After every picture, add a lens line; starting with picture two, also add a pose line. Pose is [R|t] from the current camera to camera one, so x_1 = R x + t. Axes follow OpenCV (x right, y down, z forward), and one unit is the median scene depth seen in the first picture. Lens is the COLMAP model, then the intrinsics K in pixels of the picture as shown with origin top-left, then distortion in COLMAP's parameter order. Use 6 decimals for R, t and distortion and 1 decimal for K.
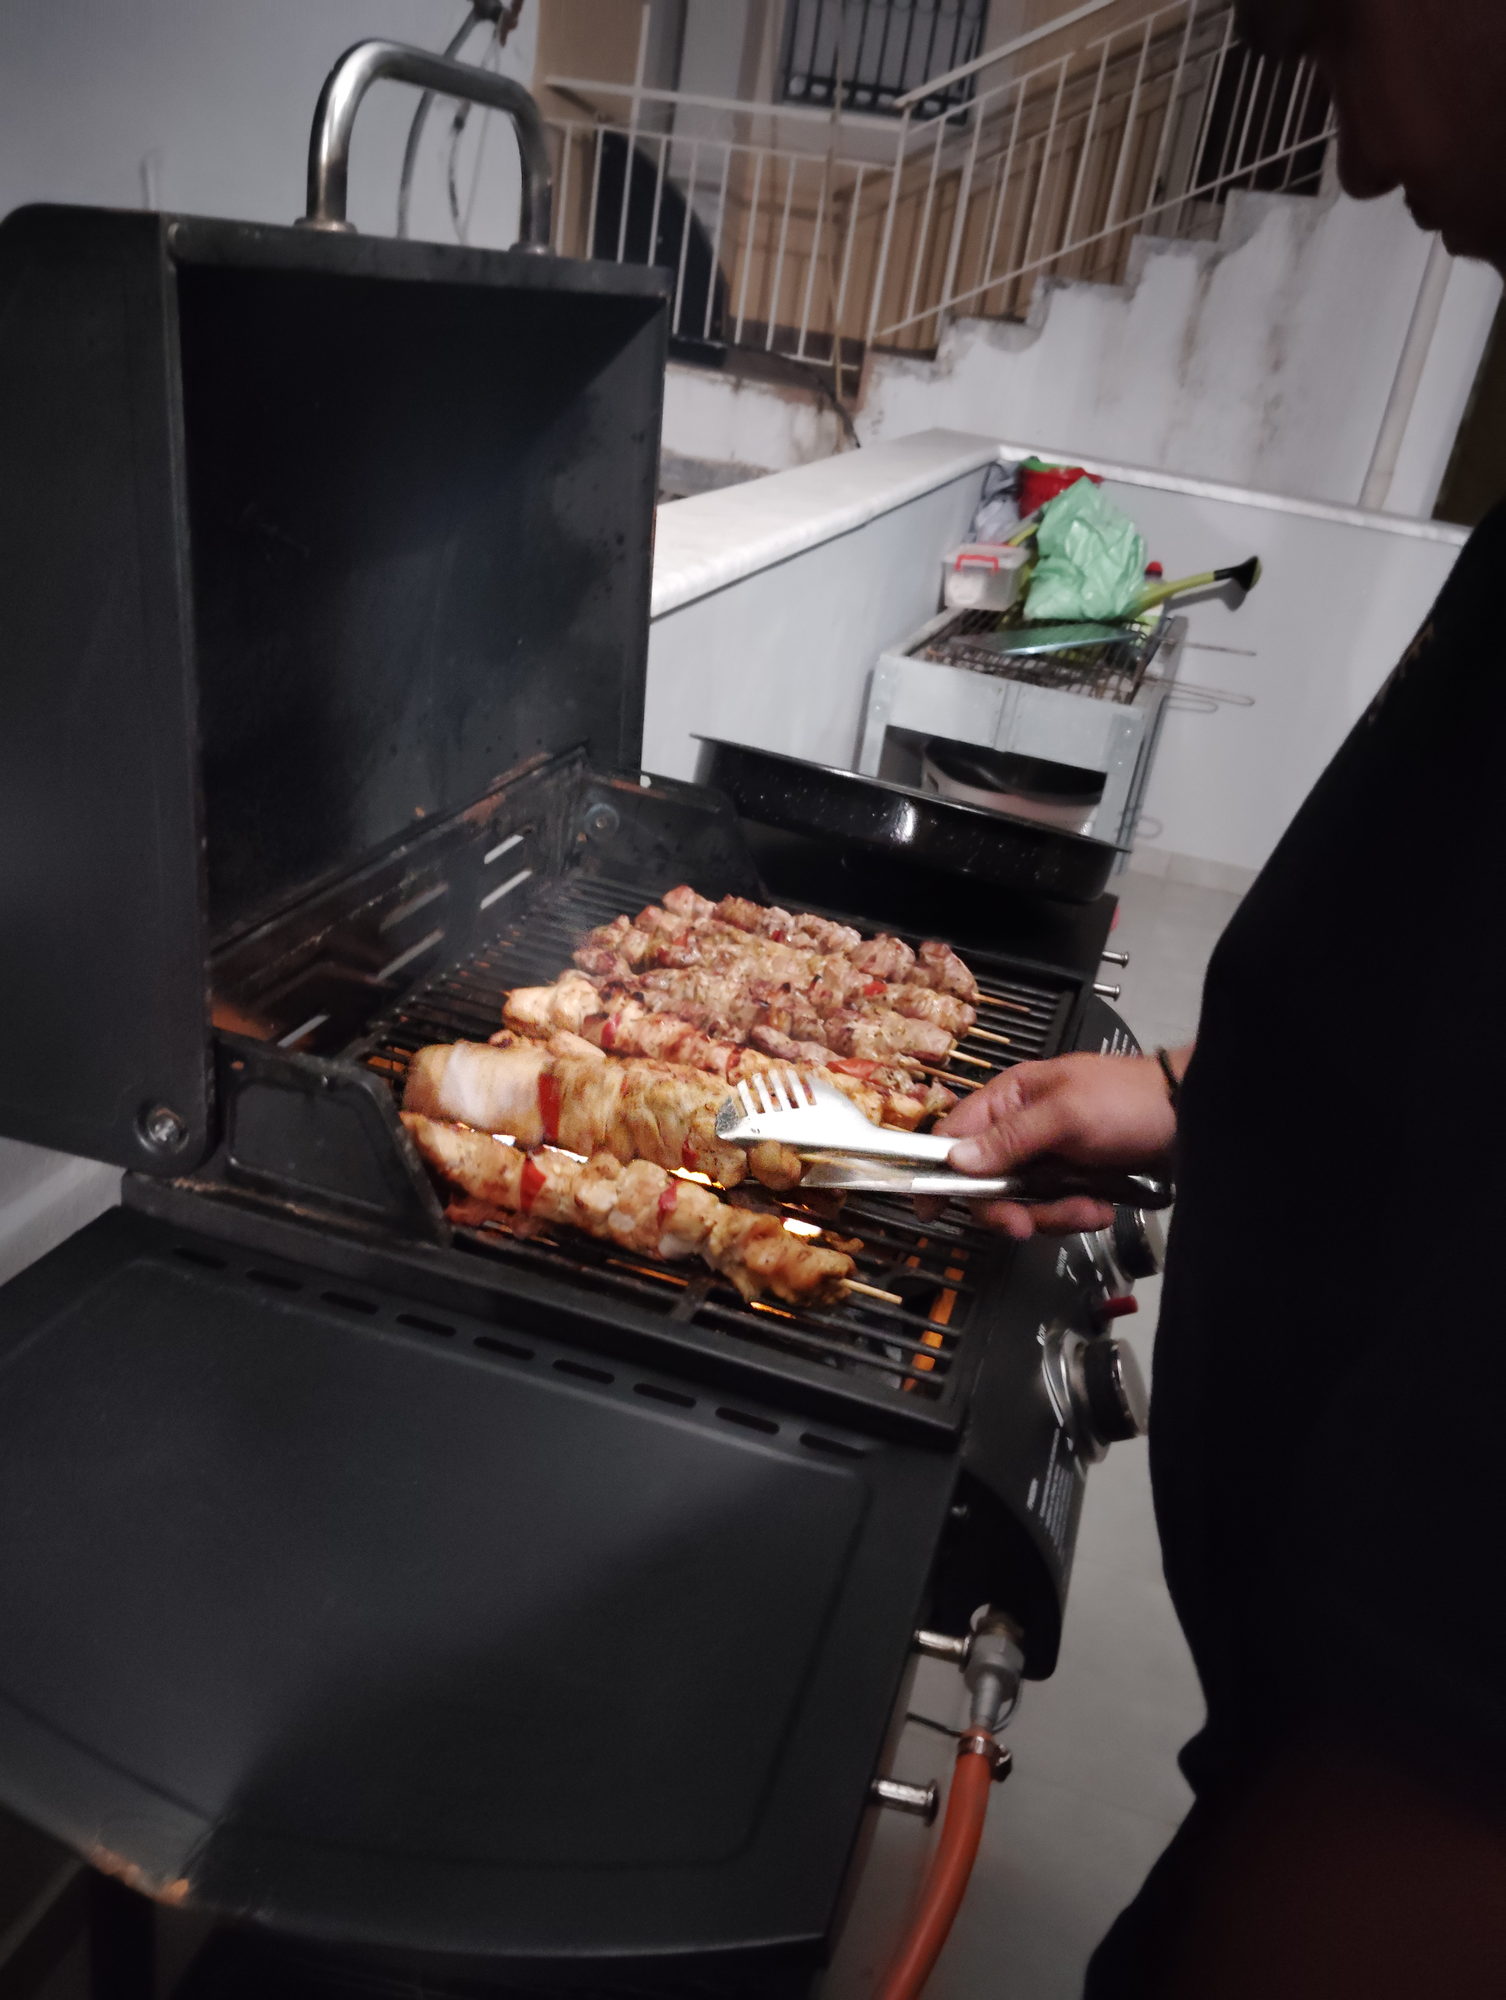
lens RADIAL K [[1650.0, 0, 753.0], [0, 1650.0, 1000.0], [0, 0, 1]] dist [0.101772, -0.210498]
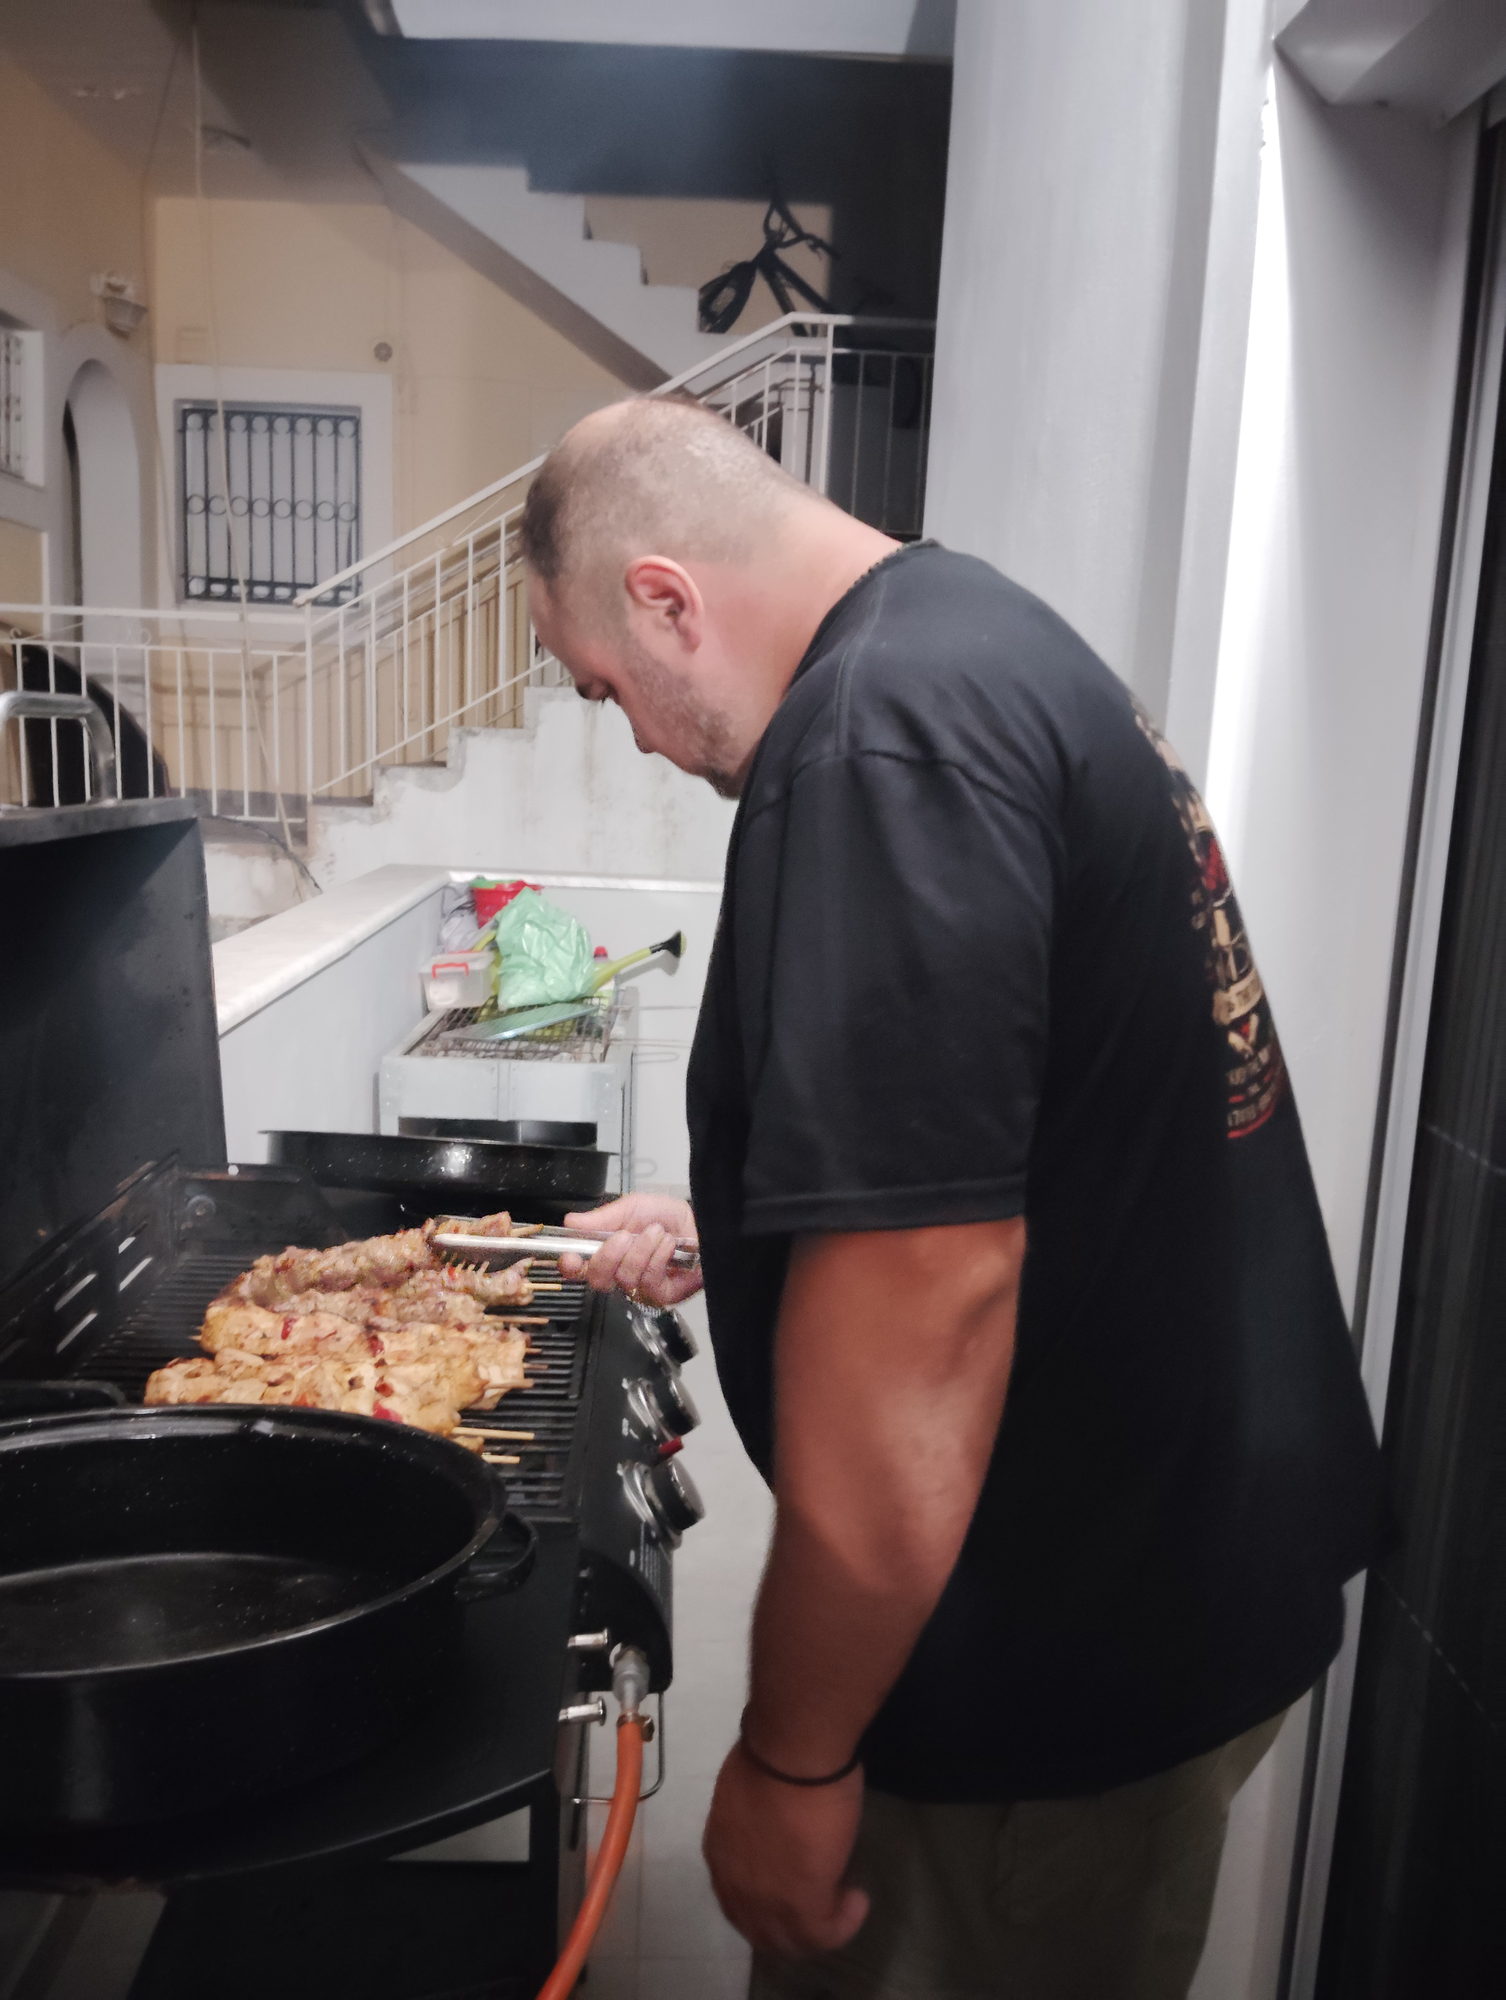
lens RADIAL K [[1637.6, 0, 800.1], [0, 1637.6, 1024.8], [0, 0, 1]] dist [0.007771, -0.000155]
pose [[0.929133, -0.164708, 0.331033, -0.021414], [0.232357, 0.956529, -0.176244, 0.029512], [-0.287614, 0.240672, 0.927014, -0.110626]]
